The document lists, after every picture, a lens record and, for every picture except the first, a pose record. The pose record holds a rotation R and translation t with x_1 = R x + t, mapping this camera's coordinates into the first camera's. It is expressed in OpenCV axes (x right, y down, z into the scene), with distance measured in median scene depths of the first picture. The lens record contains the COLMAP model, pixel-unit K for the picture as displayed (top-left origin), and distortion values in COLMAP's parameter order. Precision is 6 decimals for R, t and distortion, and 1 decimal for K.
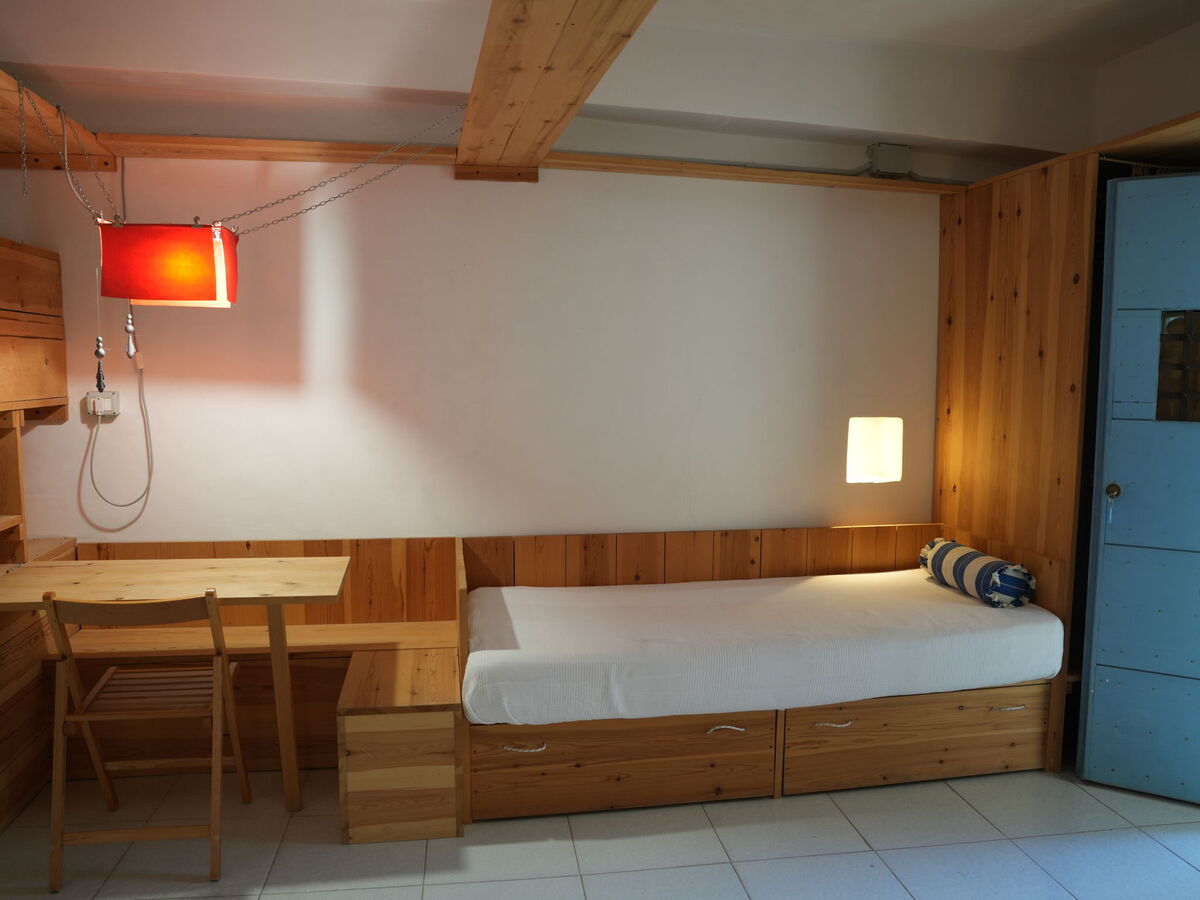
lens RADIAL K [[900.0, 0, 599.0], [0, 900.0, 448.5], [0, 0, 1]] dist [-0.123966, 0.088456]
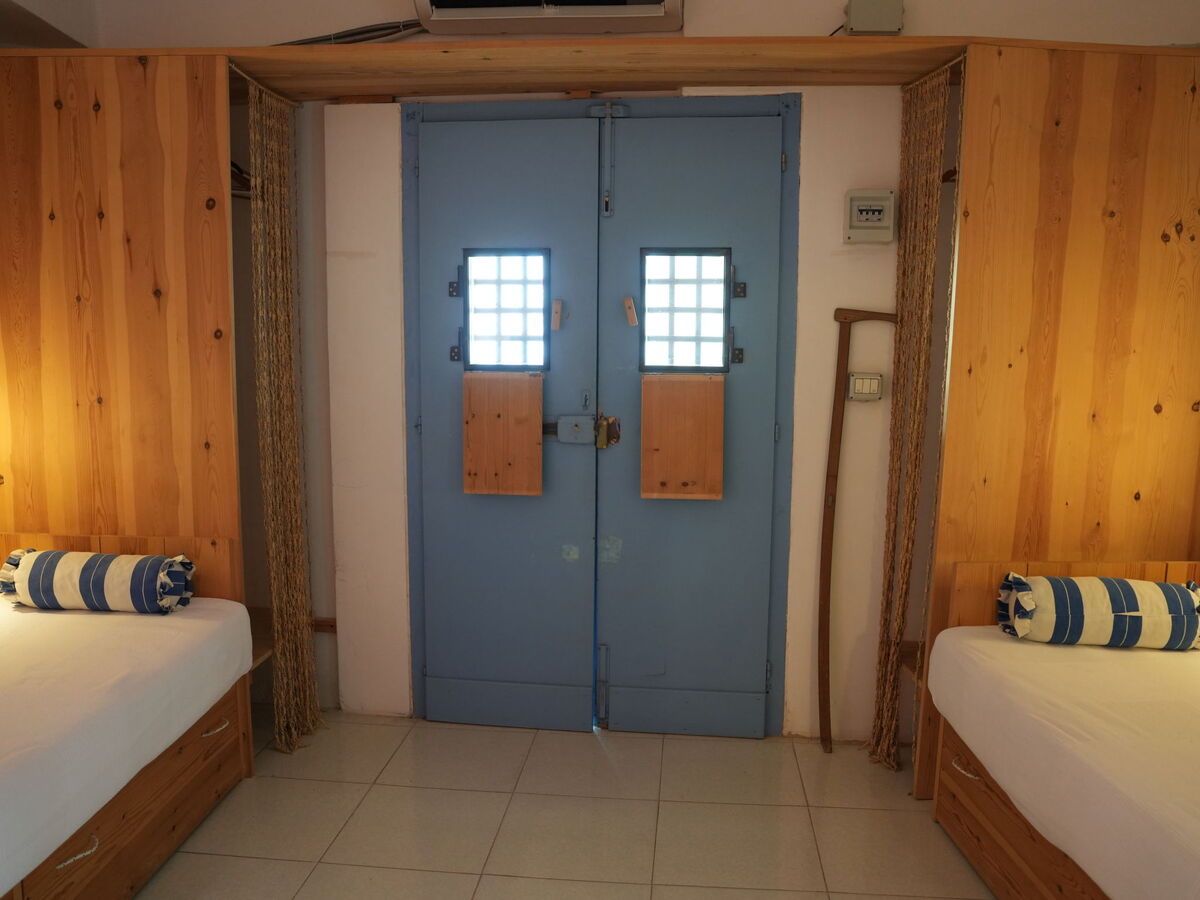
lens RADIAL K [[958.9, 0, 600.0], [0, 958.9, 450.0], [0, 0, 1]] dist [-0.088241, 0.072177]
pose [[0.244580, -0.131341, 0.960693, -0.254184], [0.082647, 0.990002, 0.114307, -0.031305], [-0.966100, 0.051441, 0.252990, 0.404810]]
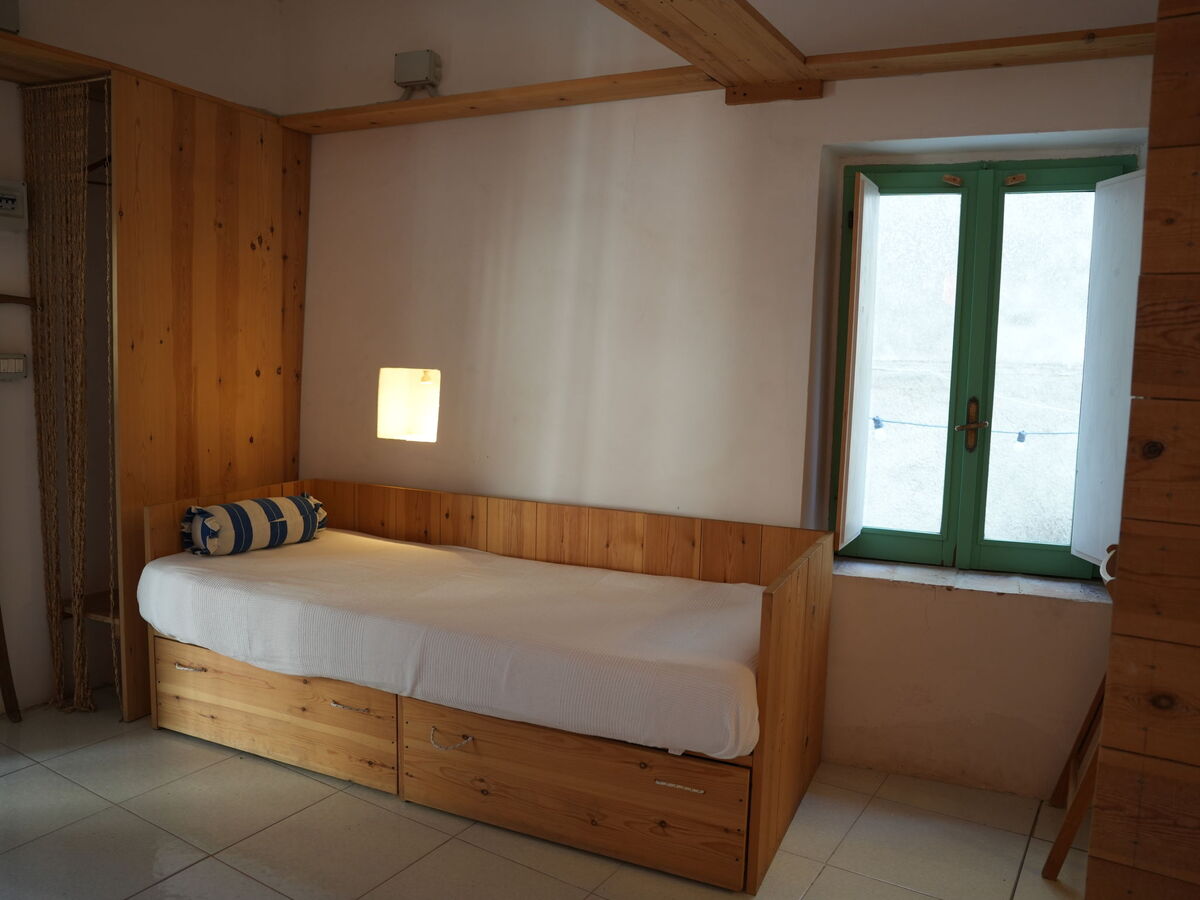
lens RADIAL K [[900.0, 0, 599.0], [0, 900.0, 448.5], [0, 0, 1]] dist [-0.123966, 0.088456]
pose [[-0.742900, -0.102069, 0.661575, -0.336262], [0.034653, 0.981118, 0.190282, -0.030339], [-0.668505, 0.164286, -0.725335, 0.636827]]
